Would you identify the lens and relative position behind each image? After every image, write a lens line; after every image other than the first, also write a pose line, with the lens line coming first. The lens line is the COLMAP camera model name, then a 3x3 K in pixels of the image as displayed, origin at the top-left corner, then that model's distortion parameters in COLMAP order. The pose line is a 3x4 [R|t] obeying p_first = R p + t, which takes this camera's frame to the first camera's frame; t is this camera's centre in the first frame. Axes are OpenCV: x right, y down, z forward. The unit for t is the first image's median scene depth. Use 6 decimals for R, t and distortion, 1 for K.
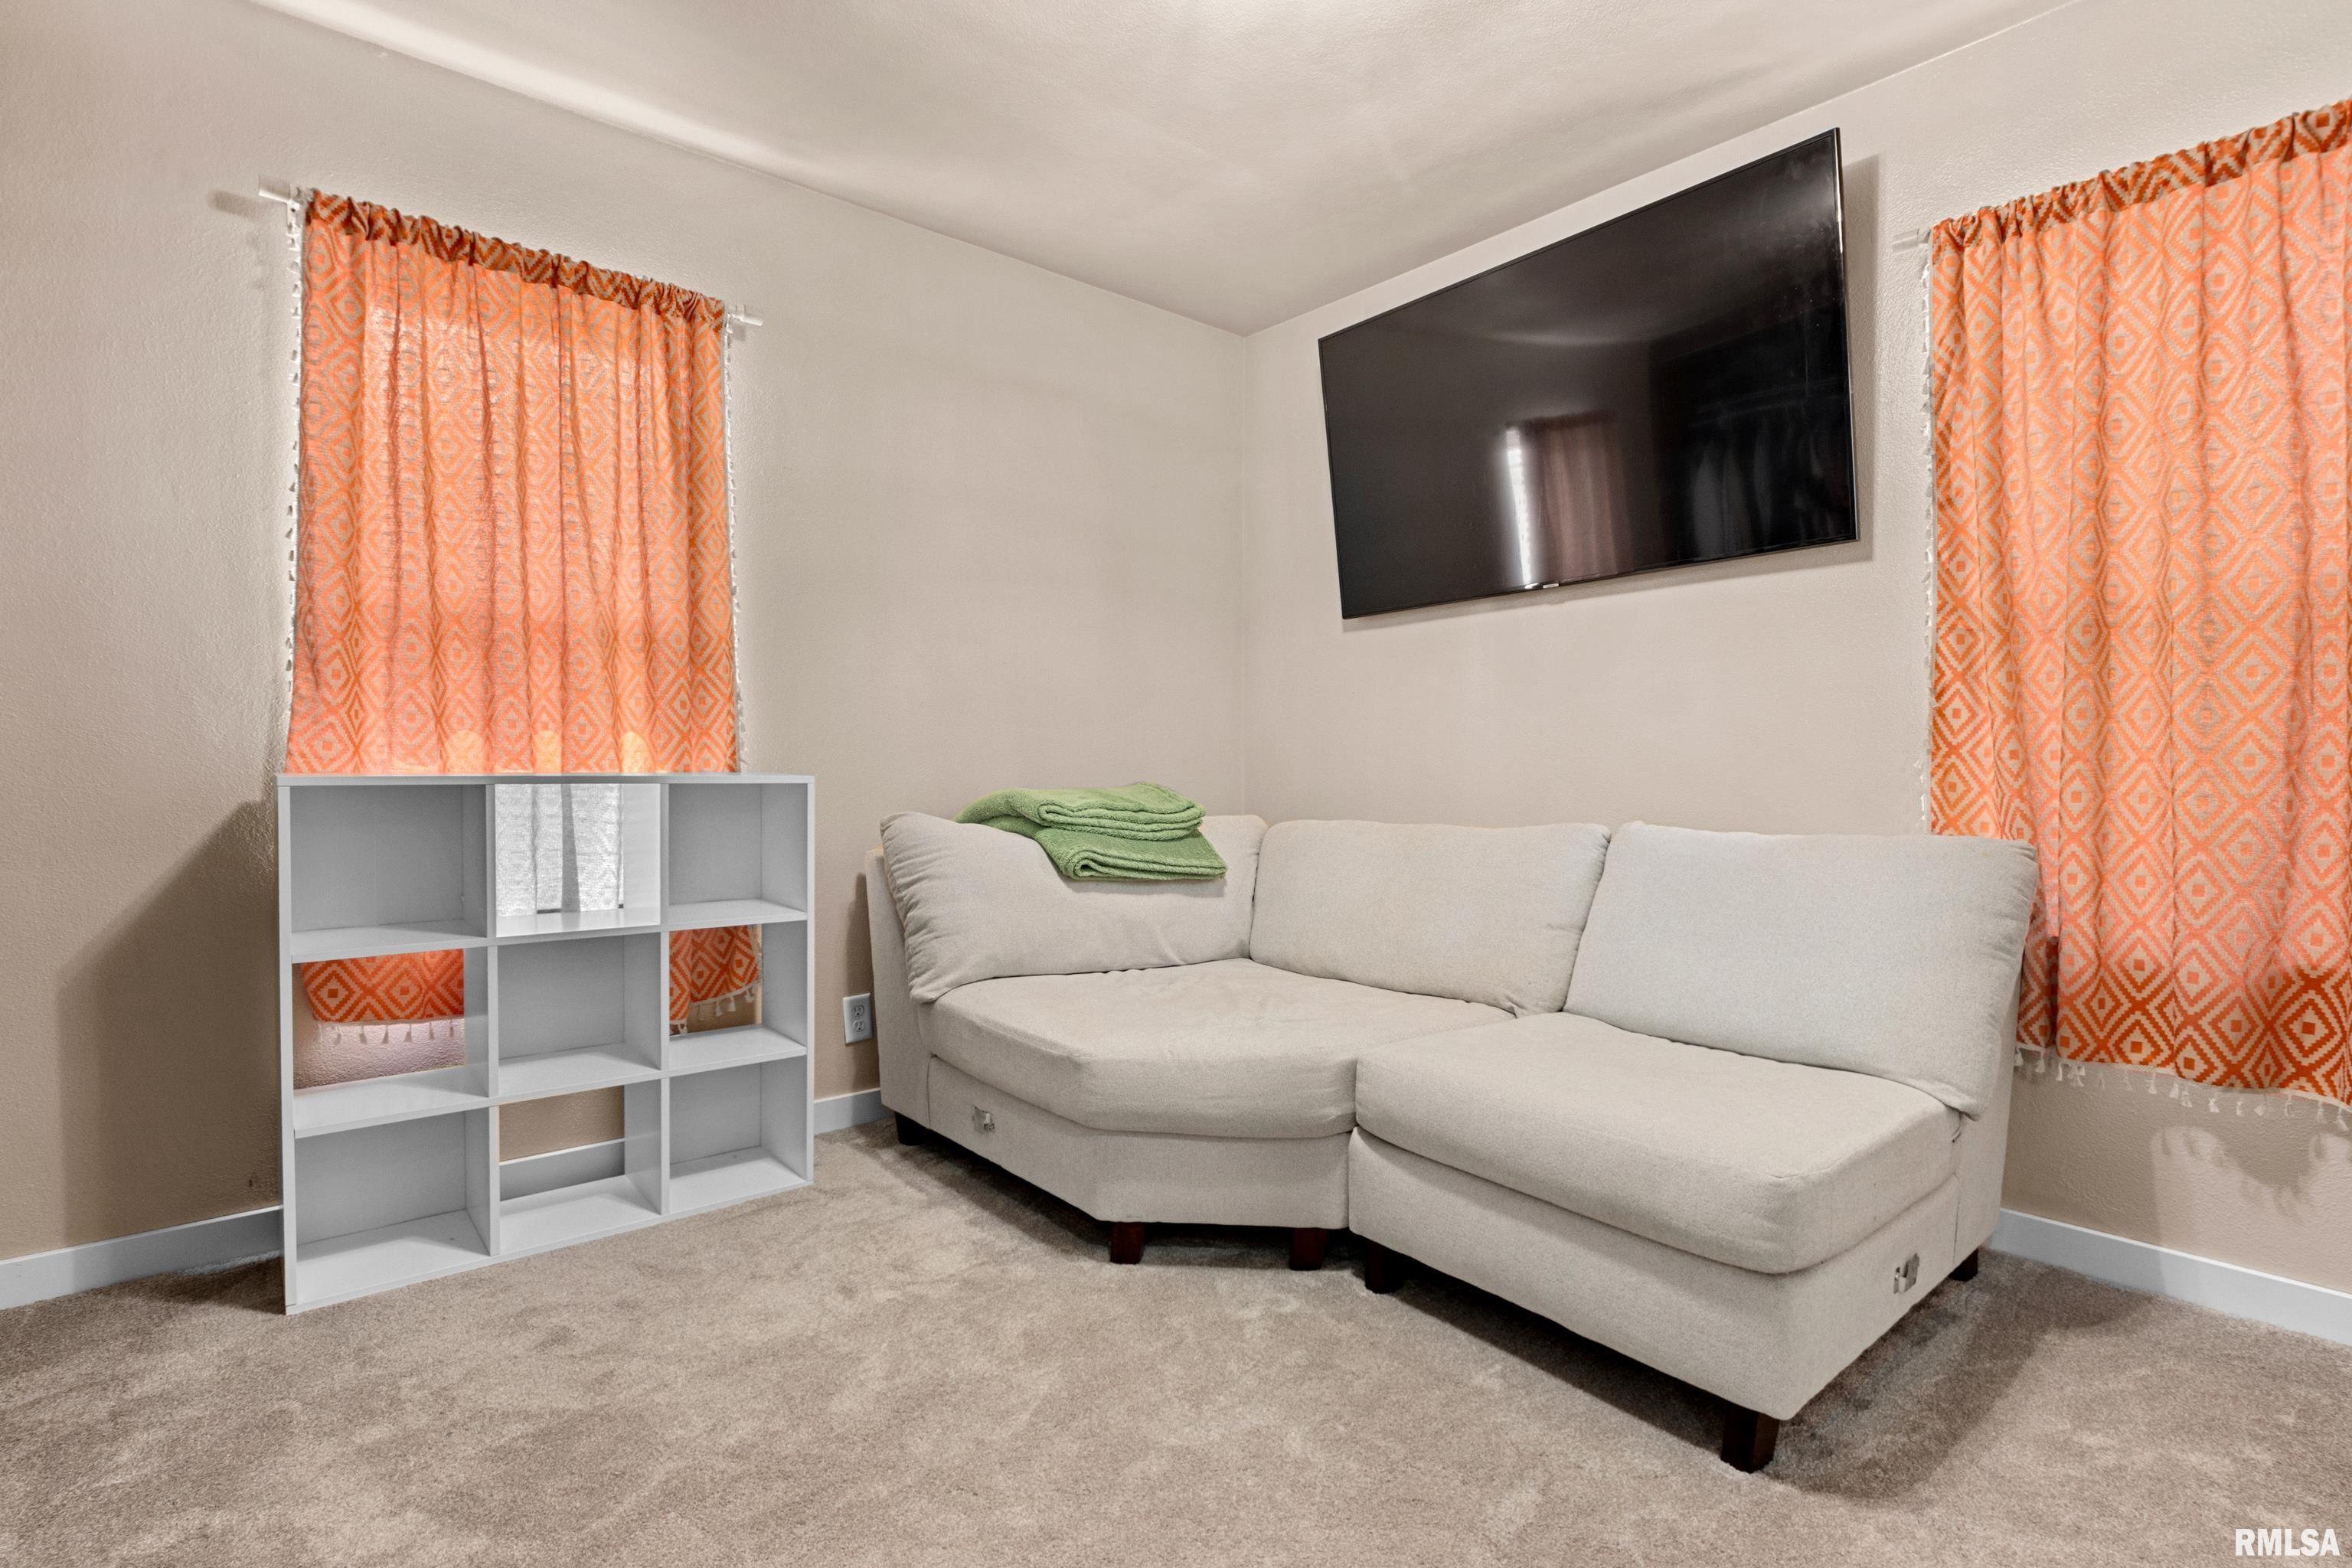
lens RADIAL K [[1127.8, 0, 1176.0], [0, 1127.8, 784.0], [0, 0, 1]] dist [-0.001815, -0.000659]
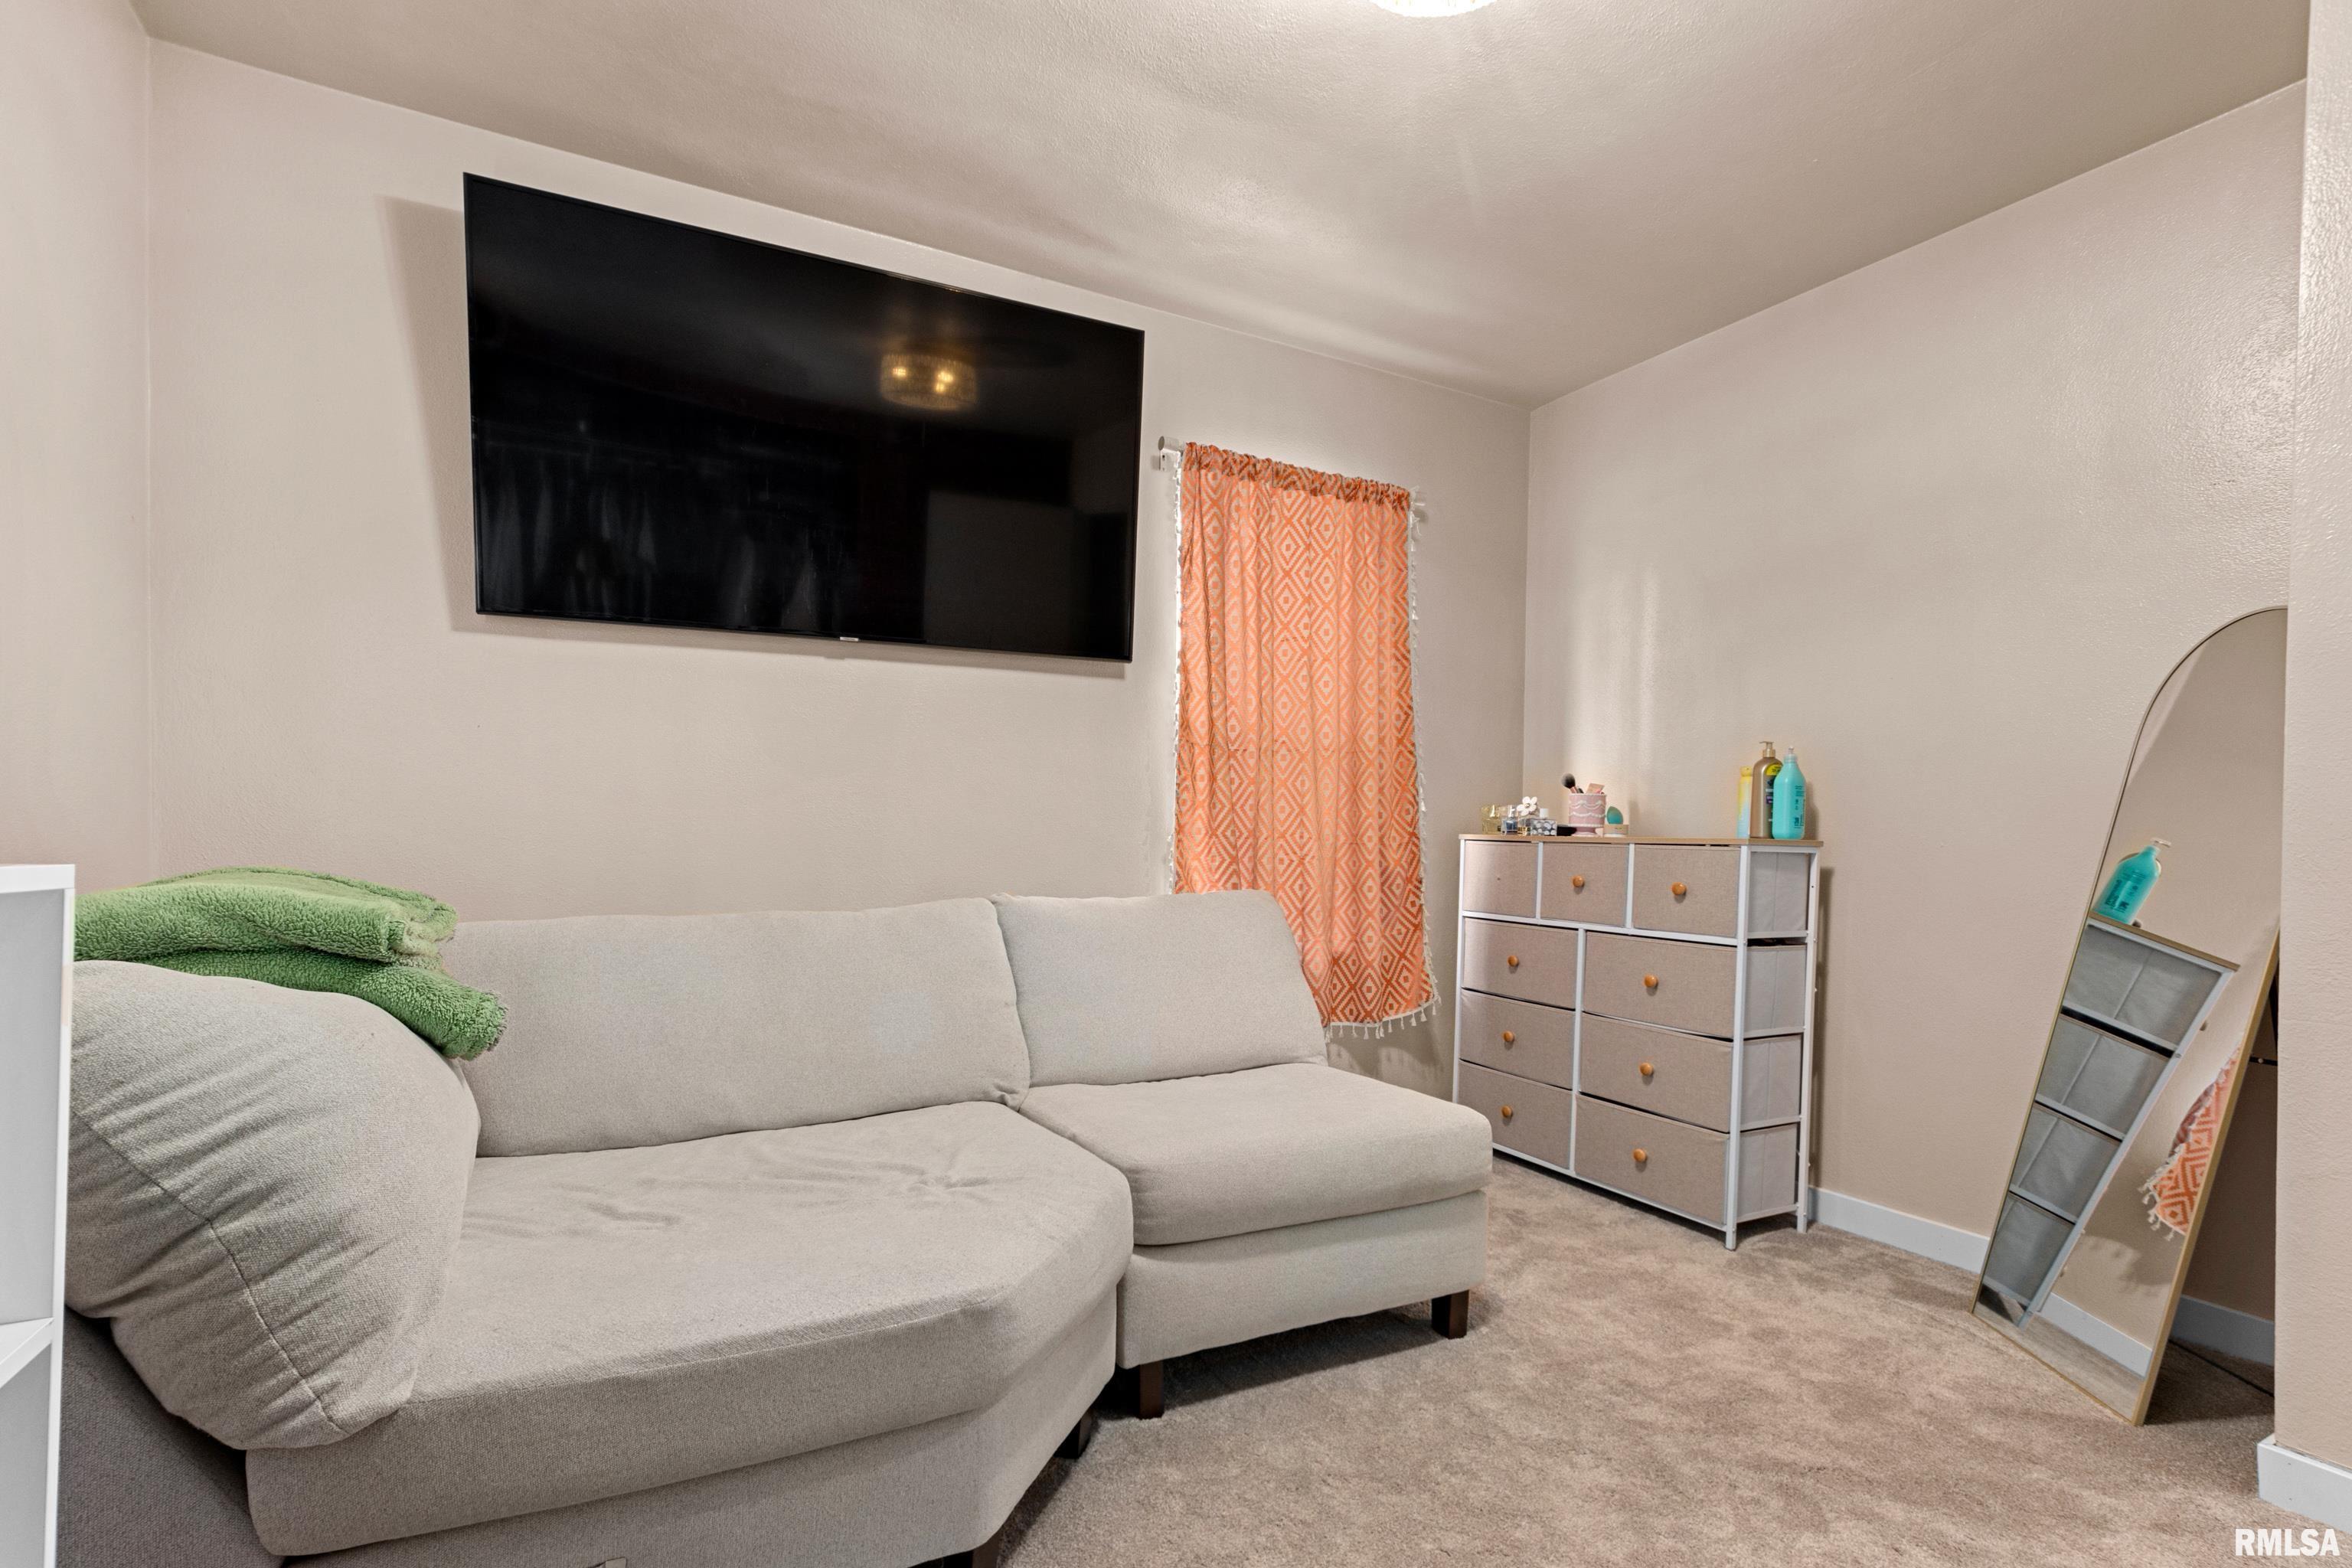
lens RADIAL K [[1110.4, 0, 1224.8], [0, 1110.4, 842.9], [0, 0, 1]] dist [-0.001003, -0.000130]
pose [[0.169879, -0.000469, 0.985465, -0.655153], [0.014093, 0.999899, -0.001954, -0.007659], [-0.985364, 0.014220, 0.169869, 0.746256]]
